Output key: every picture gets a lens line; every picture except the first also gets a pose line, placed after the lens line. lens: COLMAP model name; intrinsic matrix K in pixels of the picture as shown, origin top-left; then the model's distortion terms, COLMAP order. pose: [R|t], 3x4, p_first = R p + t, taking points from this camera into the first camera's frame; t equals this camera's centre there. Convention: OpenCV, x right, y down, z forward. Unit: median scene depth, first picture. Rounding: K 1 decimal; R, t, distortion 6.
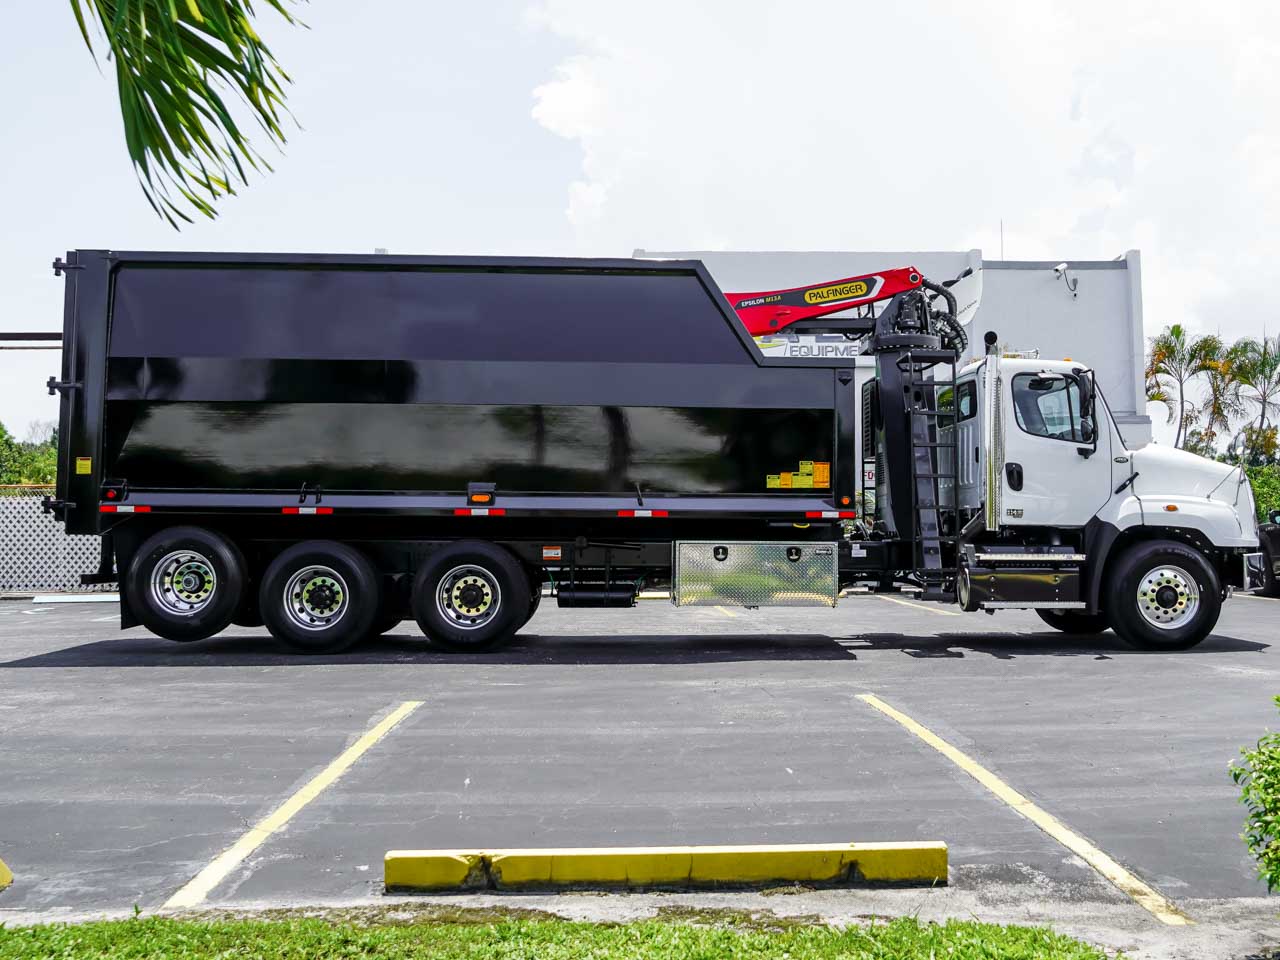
lens RADIAL K [[1197.1, 0, 640.0], [0, 1197.1, 480.0], [0, 0, 1]] dist [-0.008236, -0.000697]
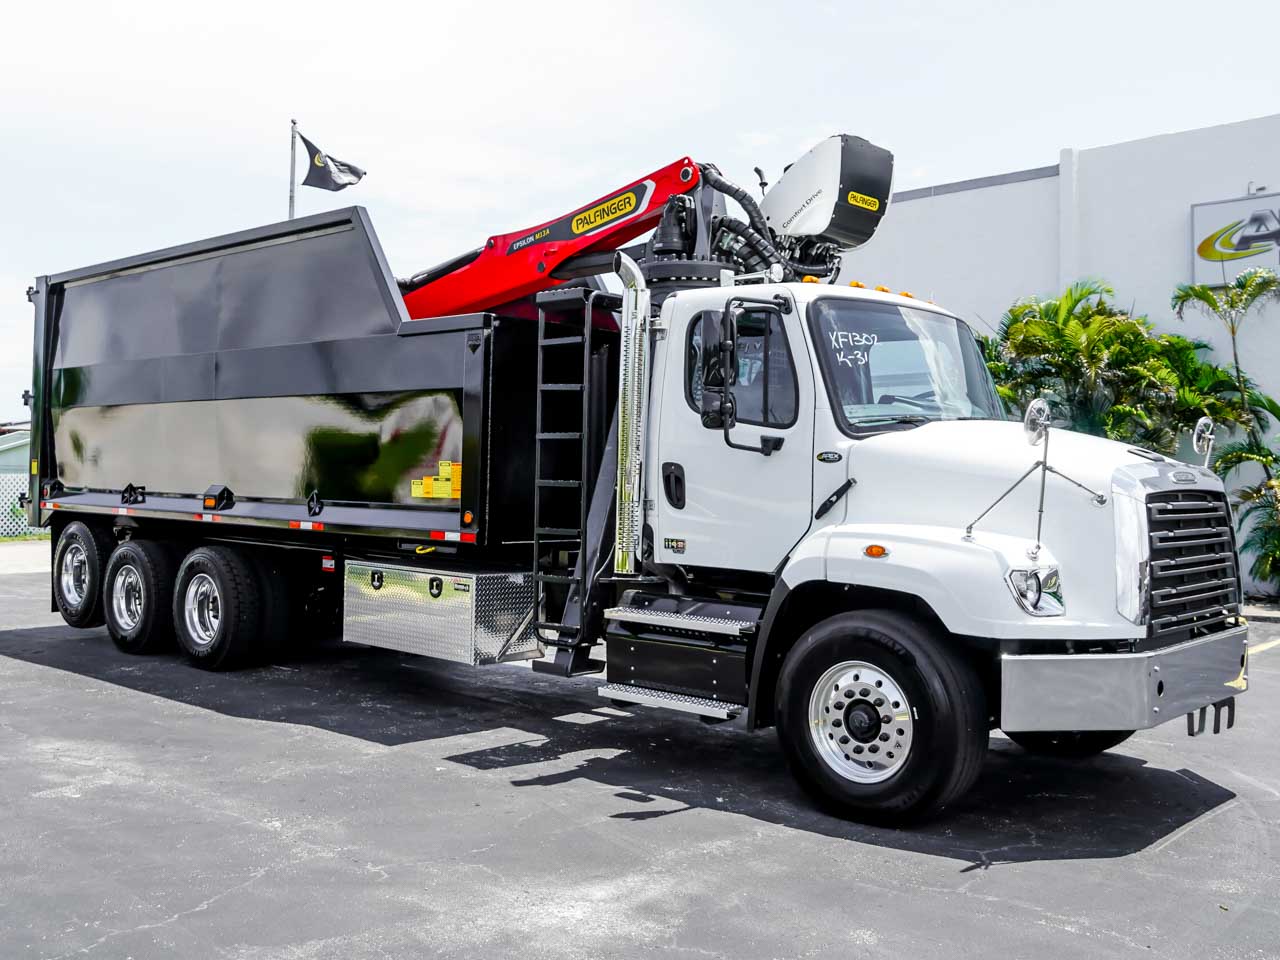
lens RADIAL K [[1197.1, 0, 640.0], [0, 1197.1, 480.0], [0, 0, 1]] dist [-0.008236, -0.000697]
pose [[0.721248, 0.009846, -0.692607, 0.728589], [0.014451, 0.999467, 0.029256, -0.023771], [0.692526, -0.031110, 0.720722, 0.557884]]
